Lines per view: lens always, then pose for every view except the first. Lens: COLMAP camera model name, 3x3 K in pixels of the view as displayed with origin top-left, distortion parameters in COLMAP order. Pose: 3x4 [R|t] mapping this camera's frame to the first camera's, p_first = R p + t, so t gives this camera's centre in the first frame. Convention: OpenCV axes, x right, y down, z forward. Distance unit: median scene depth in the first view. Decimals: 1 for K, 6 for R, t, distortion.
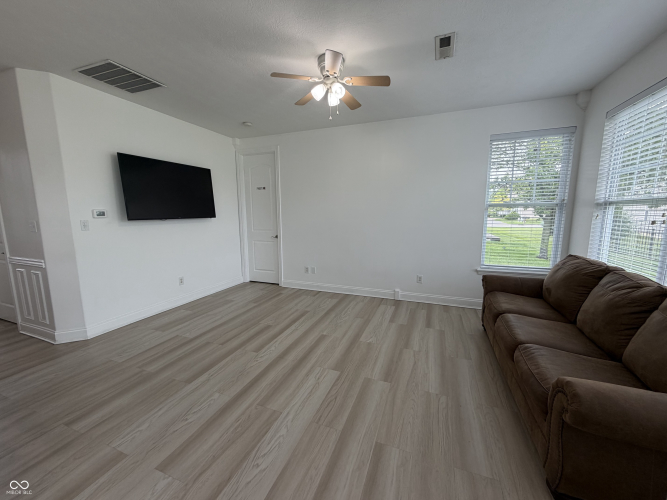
lens RADIAL K [[265.6, 0, 328.9], [0, 265.6, 249.4], [0, 0, 1]] dist [0.001608, -0.000533]
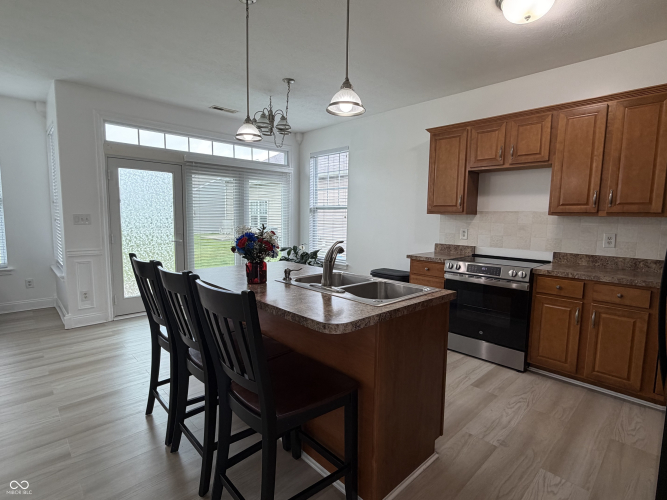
lens RADIAL K [[338.0, 0, 329.3], [0, 338.0, 247.9], [0, 0, 1]] dist [0.001550, 0.000049]
pose [[-0.908170, -0.045939, 0.416073, -1.119705], [0.051987, 0.973887, 0.221001, -0.082722], [-0.415361, 0.222336, -0.882067, 0.762969]]
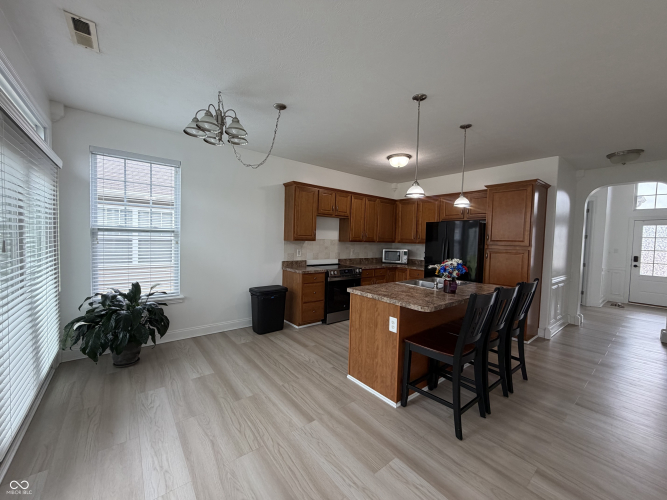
lens RADIAL K [[265.6, 0, 331.6], [0, 265.6, 249.7], [0, 0, 1]] dist [0.001608, -0.000533]
pose [[-0.504113, 0.031364, -0.863068, 0.080065], [-0.141486, 0.982839, 0.118358, -0.057396], [0.851969, 0.181778, -0.491025, 0.369625]]
